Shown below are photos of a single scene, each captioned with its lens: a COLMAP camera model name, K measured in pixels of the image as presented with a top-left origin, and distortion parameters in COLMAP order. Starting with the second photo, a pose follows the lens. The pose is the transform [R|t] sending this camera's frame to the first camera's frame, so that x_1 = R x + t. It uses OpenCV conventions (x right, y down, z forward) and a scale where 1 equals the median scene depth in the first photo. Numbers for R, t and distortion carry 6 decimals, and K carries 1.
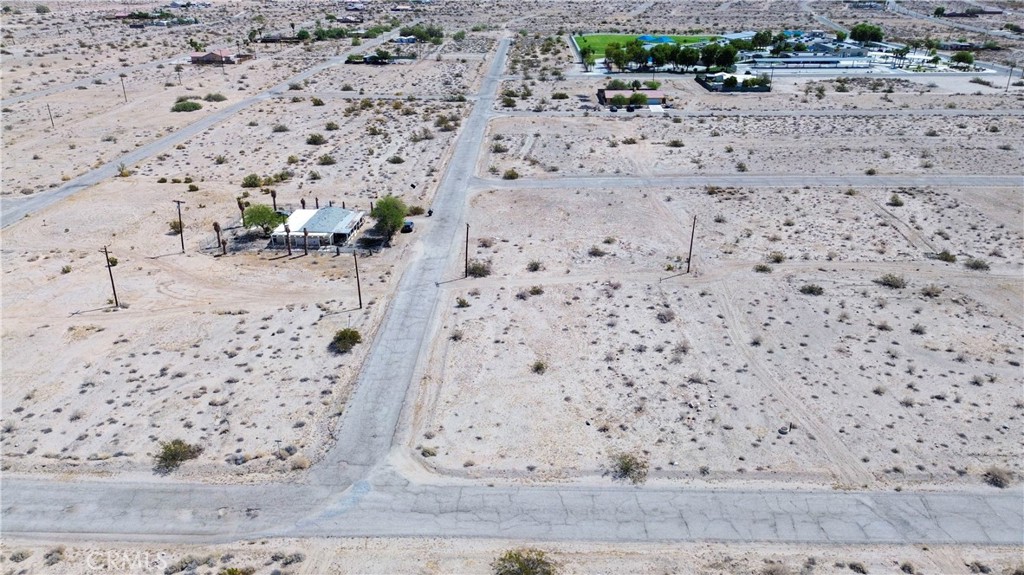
lens RADIAL K [[718.9, 0, 508.9], [0, 718.9, 293.1], [0, 0, 1]] dist [0.068773, -0.069823]
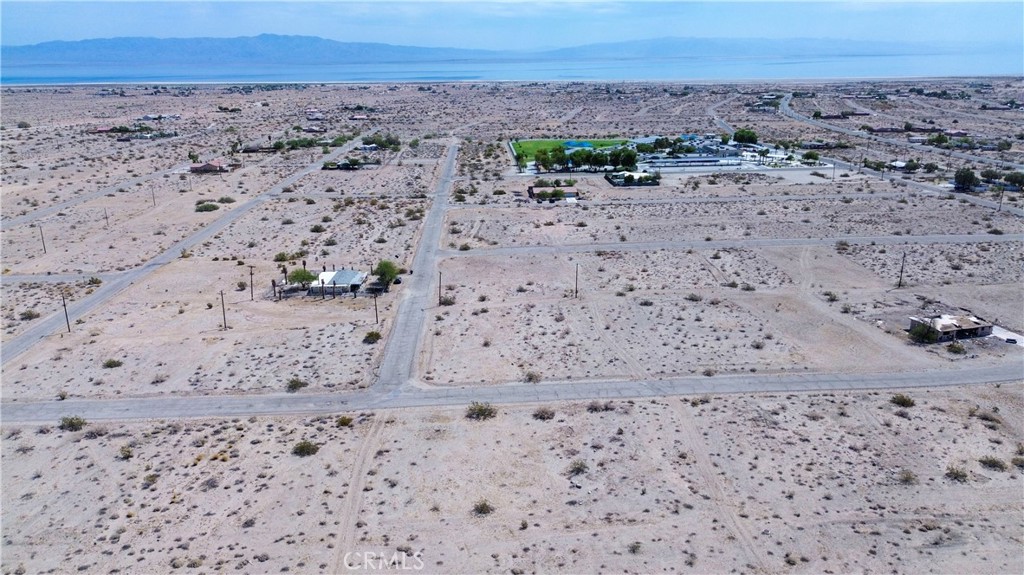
lens RADIAL K [[718.9, 0, 508.9], [0, 718.9, 293.1], [0, 0, 1]] dist [0.068773, -0.069823]
pose [[0.997086, -0.033832, 0.068378, -0.006795], [0.042013, 0.991642, -0.121985, 0.068709], [-0.063680, 0.124502, 0.990174, -0.271145]]
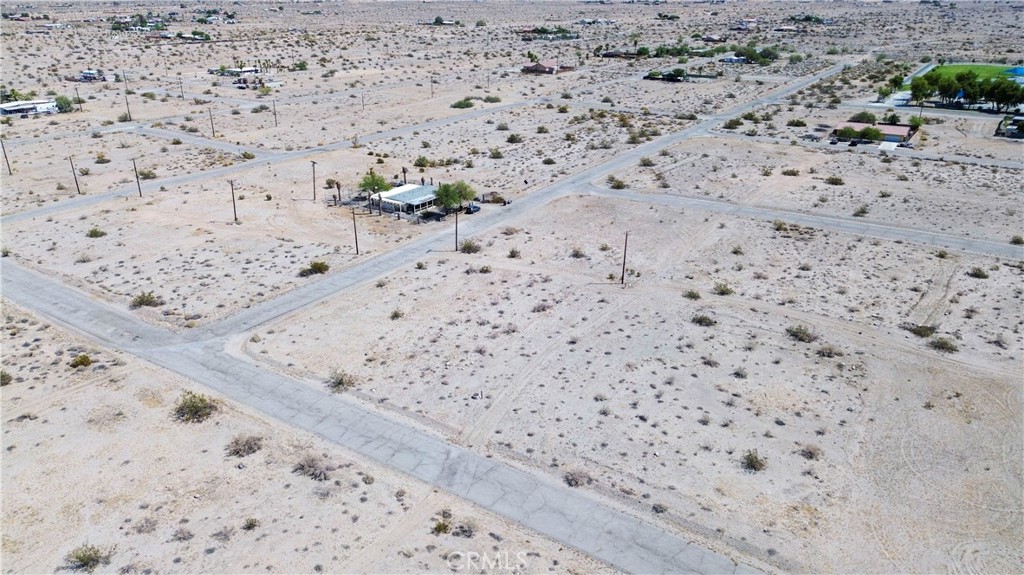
lens RADIAL K [[718.9, 0, 508.9], [0, 718.9, 293.1], [0, 0, 1]] dist [0.068773, -0.069823]
pose [[0.845740, 0.209878, -0.490586, 0.281806], [-0.220406, 0.974705, 0.037023, -0.008028], [0.485947, 0.076816, 0.870606, 0.002368]]
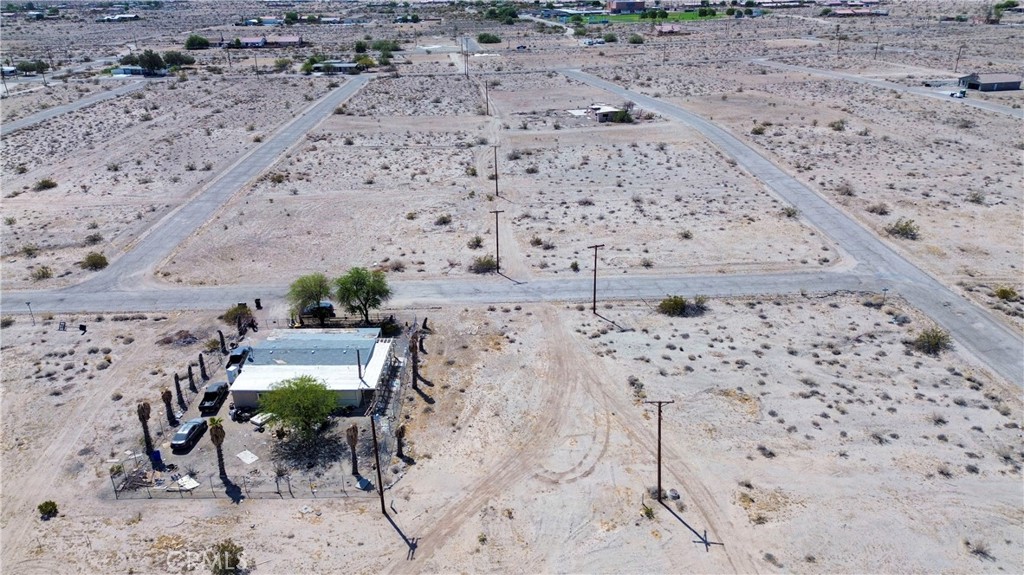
lens RADIAL K [[718.9, 0, 508.9], [0, 718.9, 293.1], [0, 0, 1]] dist [0.068773, -0.069823]
pose [[-0.052827, -0.400161, 0.914921, -0.404005], [0.429228, 0.818148, 0.382618, -0.153426], [-0.901650, 0.412922, 0.128540, 0.403834]]
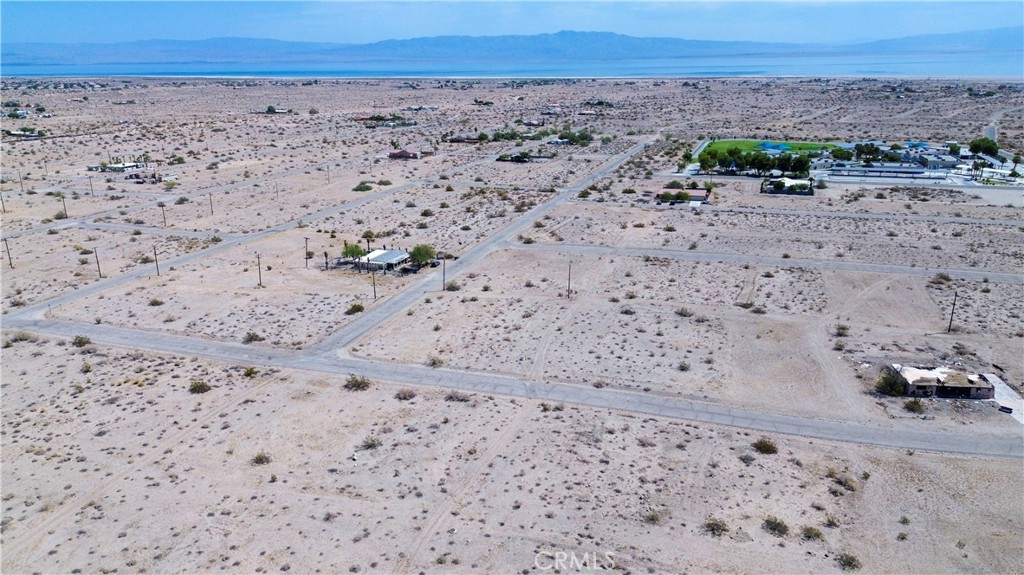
lens RADIAL K [[718.9, 0, 508.9], [0, 718.9, 293.1], [0, 0, 1]] dist [0.068773, -0.069823]
pose [[0.954661, 0.083441, -0.285762, 0.261409], [-0.116941, 0.987864, -0.102221, 0.063473], [0.273765, 0.131004, 0.952833, -0.261835]]
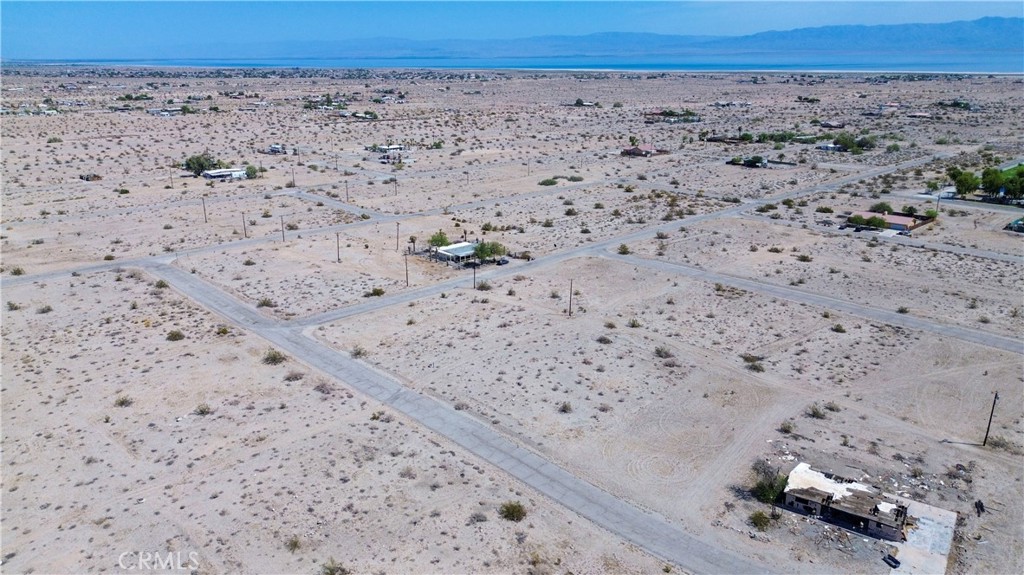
lens RADIAL K [[718.9, 0, 508.9], [0, 718.9, 293.1], [0, 0, 1]] dist [0.068773, -0.069823]
pose [[0.710746, 0.216866, -0.669185, 0.519726], [-0.291271, 0.956640, 0.000662, -0.017087], [0.640313, 0.194444, 0.743095, -0.094851]]
